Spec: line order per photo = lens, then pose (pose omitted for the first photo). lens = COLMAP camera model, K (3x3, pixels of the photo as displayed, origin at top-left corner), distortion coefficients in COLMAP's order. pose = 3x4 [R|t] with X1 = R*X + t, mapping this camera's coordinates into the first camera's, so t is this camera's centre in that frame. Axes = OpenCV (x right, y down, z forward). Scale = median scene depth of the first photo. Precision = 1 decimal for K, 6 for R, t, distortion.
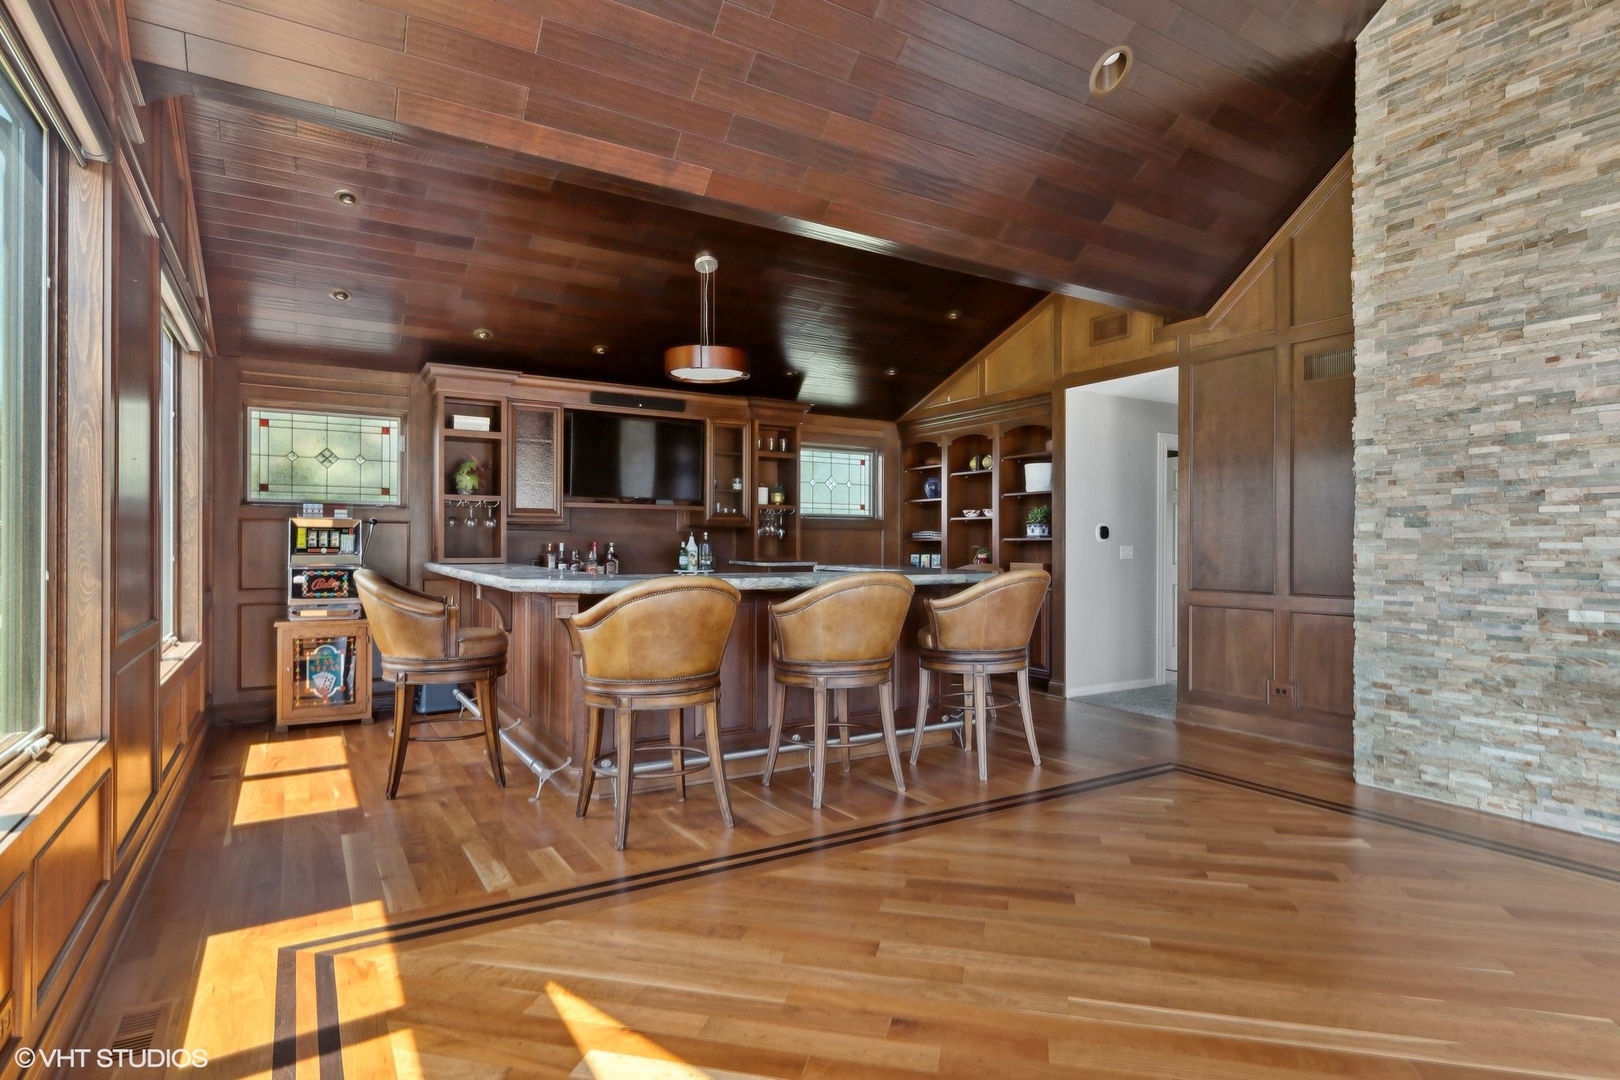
lens RADIAL K [[860.9, 0, 819.1], [0, 860.9, 541.9], [0, 0, 1]] dist [-0.003320, -0.000286]
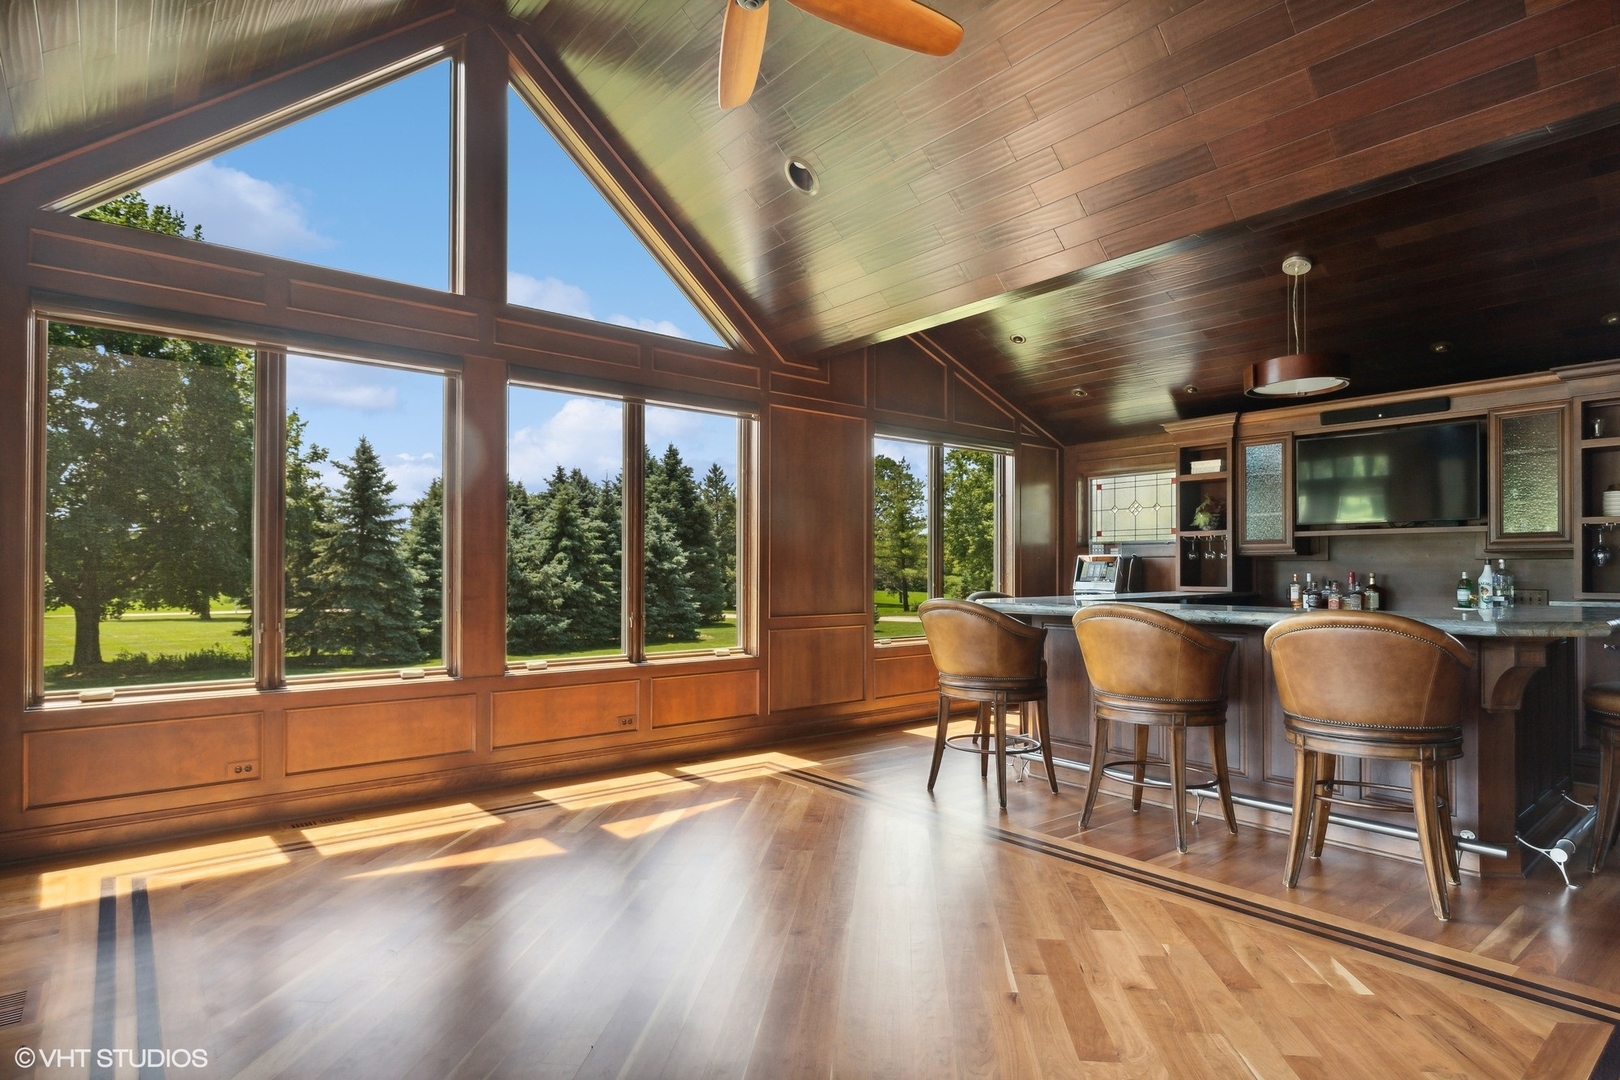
lens RADIAL K [[860.9, 0, 817.3], [0, 860.9, 554.1], [0, 0, 1]] dist [-0.003320, -0.000286]
pose [[0.127012, -0.022905, -0.991637, 0.805775], [0.000665, 0.999735, -0.023007, 0.001988], [0.991901, 0.002262, 0.126994, 0.443433]]
